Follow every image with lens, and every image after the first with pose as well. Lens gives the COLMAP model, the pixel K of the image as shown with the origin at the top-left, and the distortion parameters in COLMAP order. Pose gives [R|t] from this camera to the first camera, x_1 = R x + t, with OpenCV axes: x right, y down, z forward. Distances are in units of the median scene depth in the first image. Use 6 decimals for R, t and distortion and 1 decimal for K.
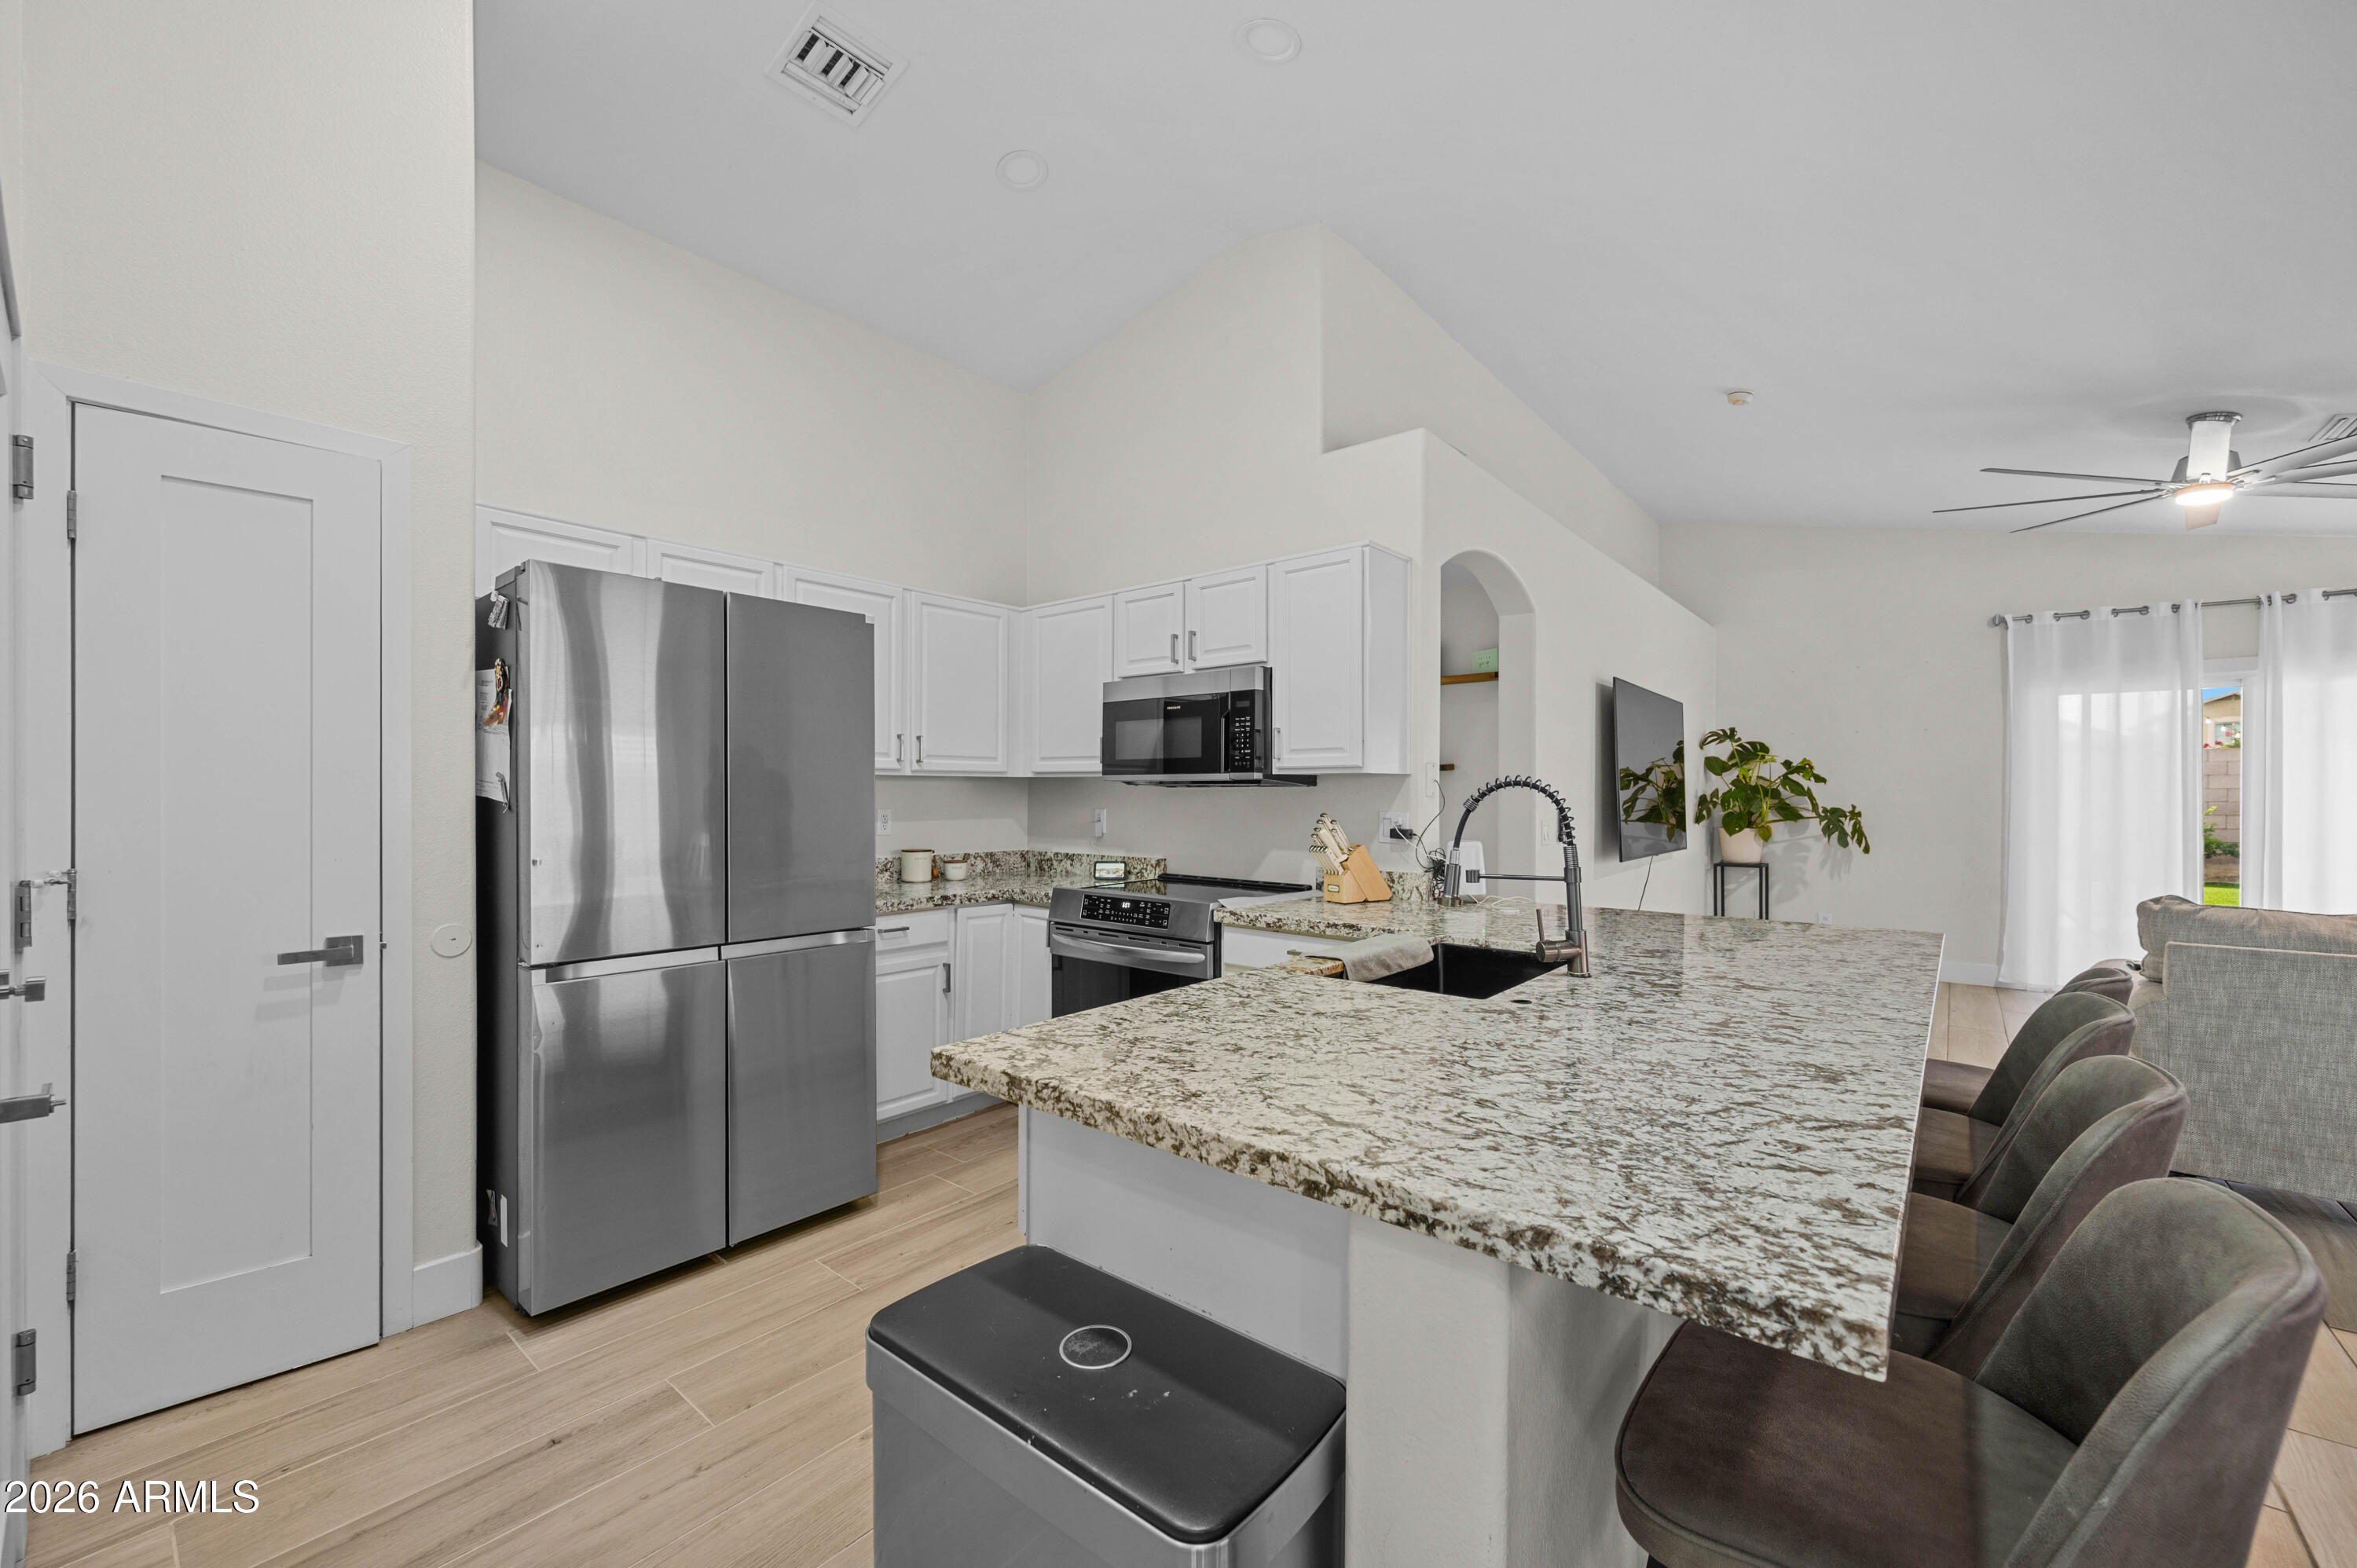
lens RADIAL K [[939.2, 0, 1171.7], [0, 939.2, 798.3], [0, 0, 1]] dist [0.000592, 0.000104]
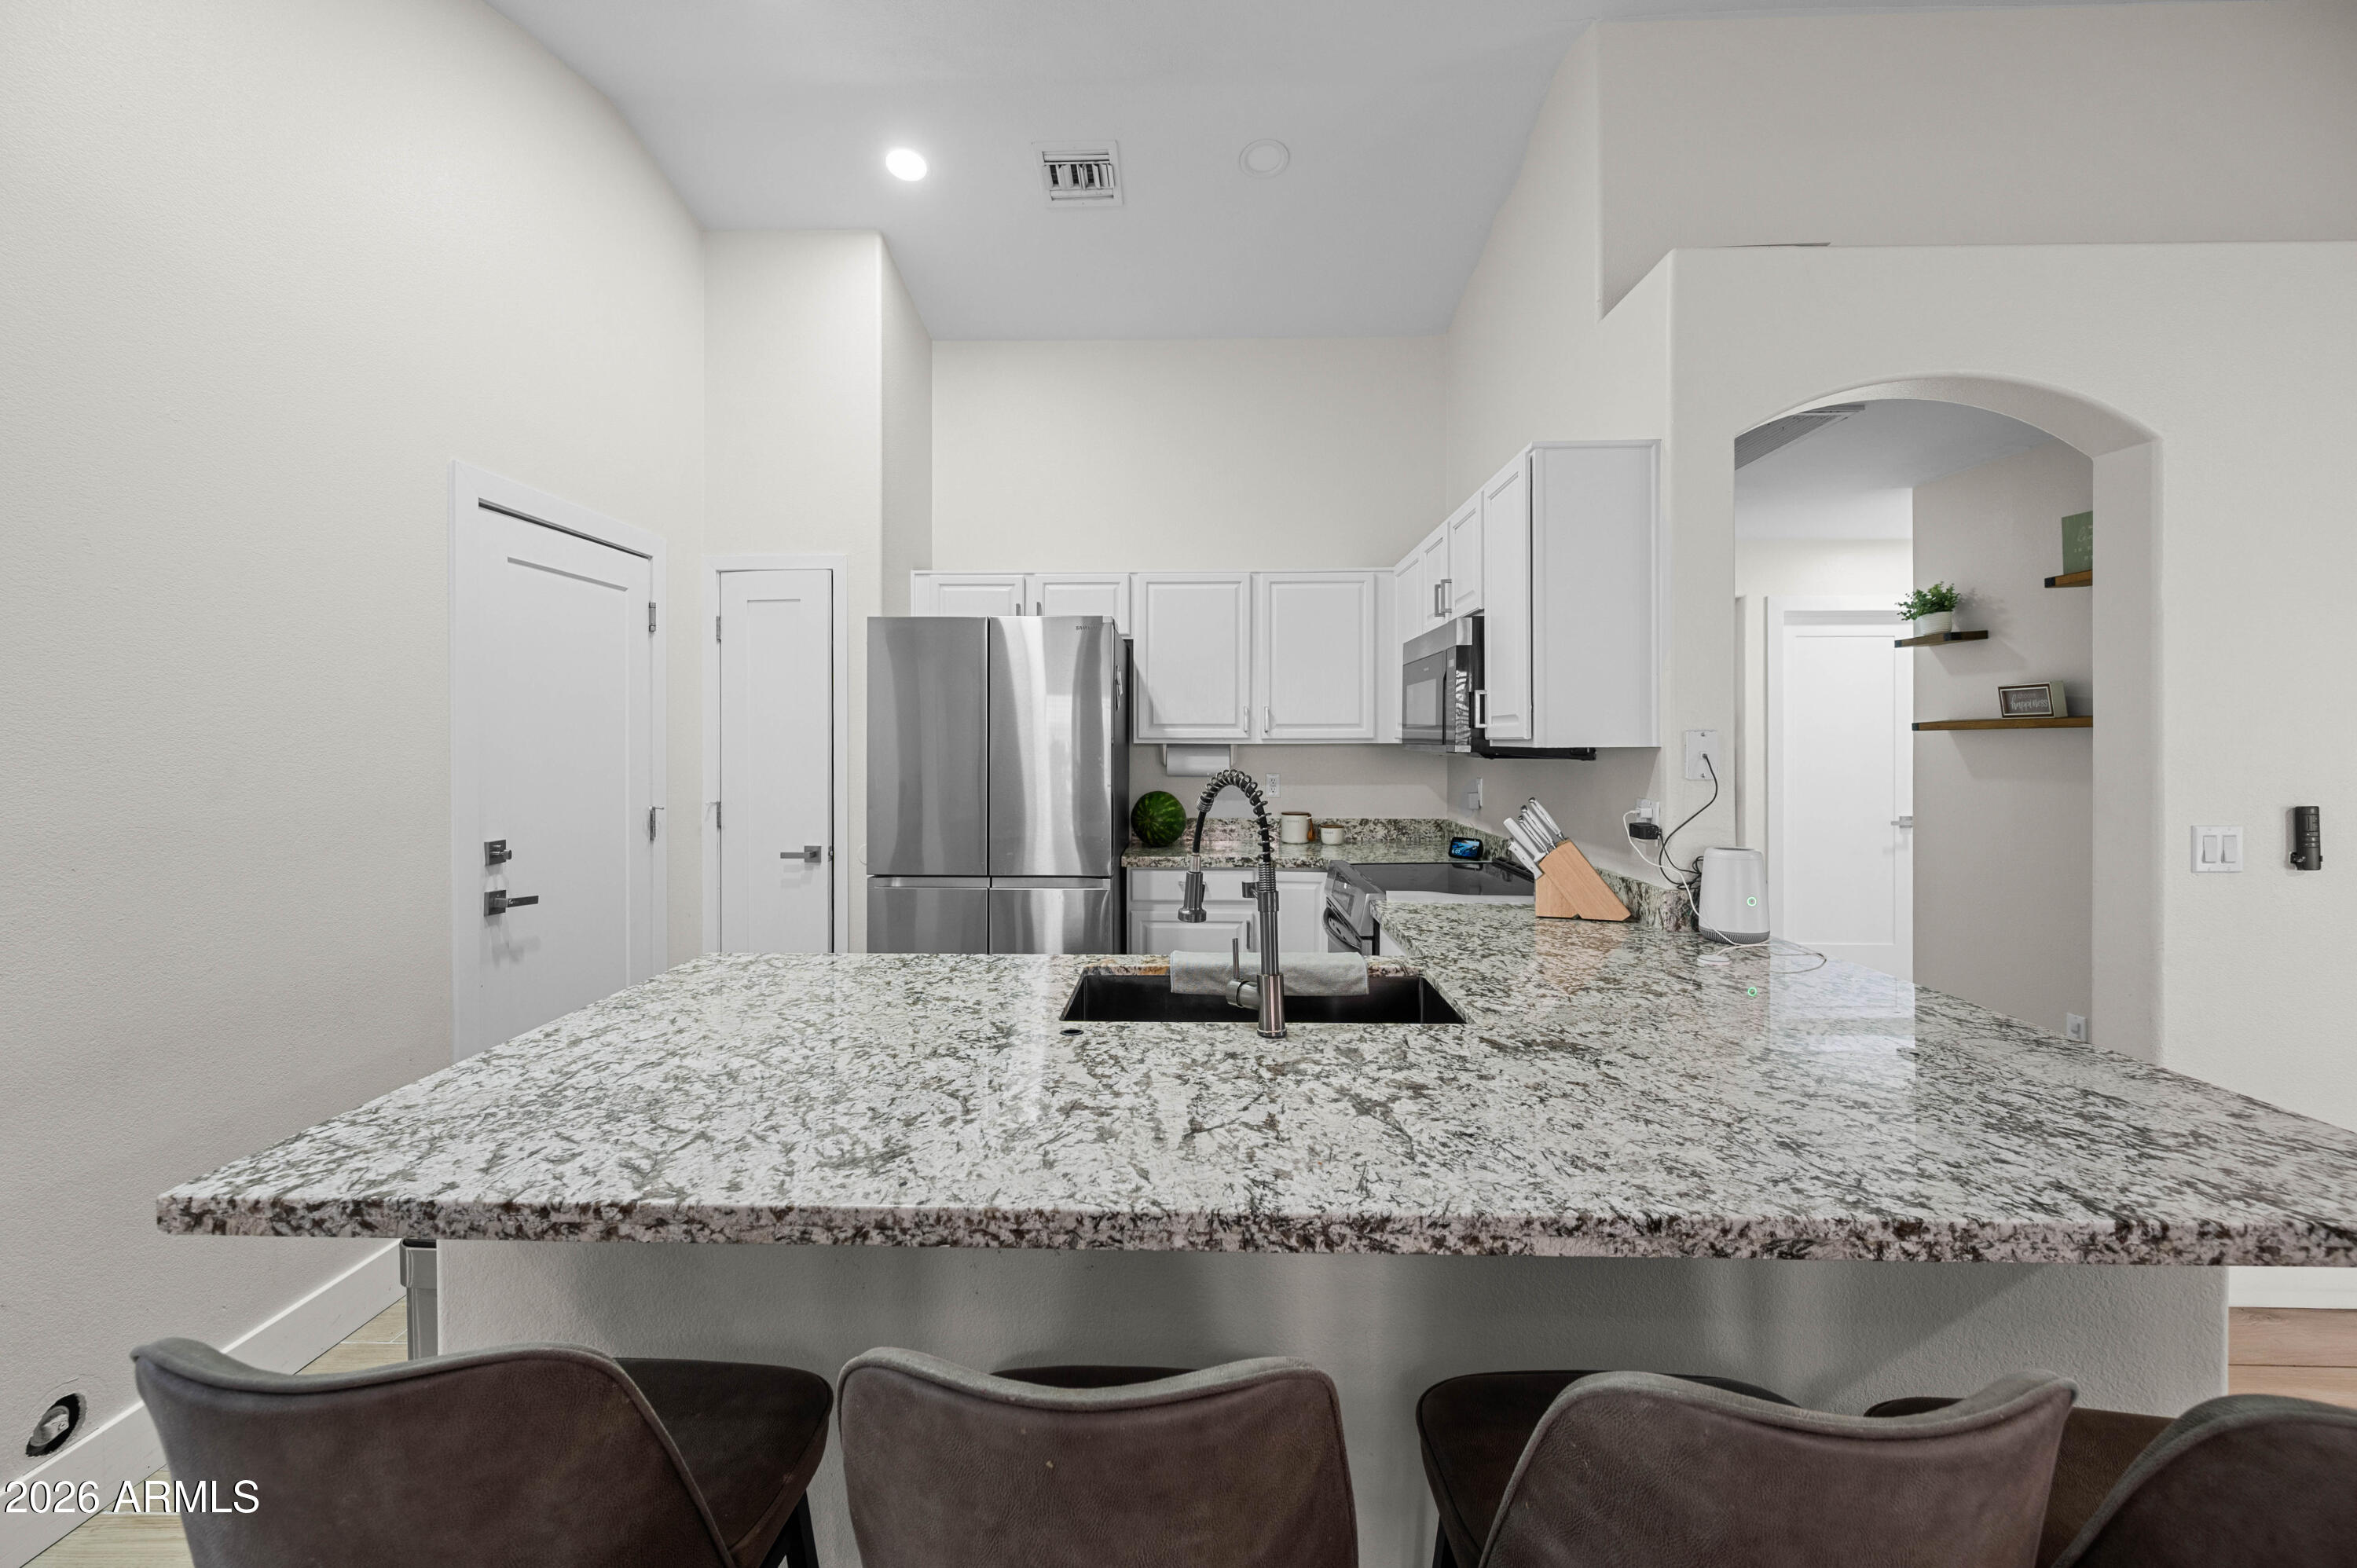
lens RADIAL K [[951.5, 0, 1158.6], [0, 951.5, 741.5], [0, 0, 1]] dist [-0.001119, -0.000221]
pose [[0.618500, -0.001333, -0.785784, 1.128689], [-0.000887, 0.999997, -0.002395, -0.054061], [0.785785, 0.002179, 0.618496, 0.513652]]
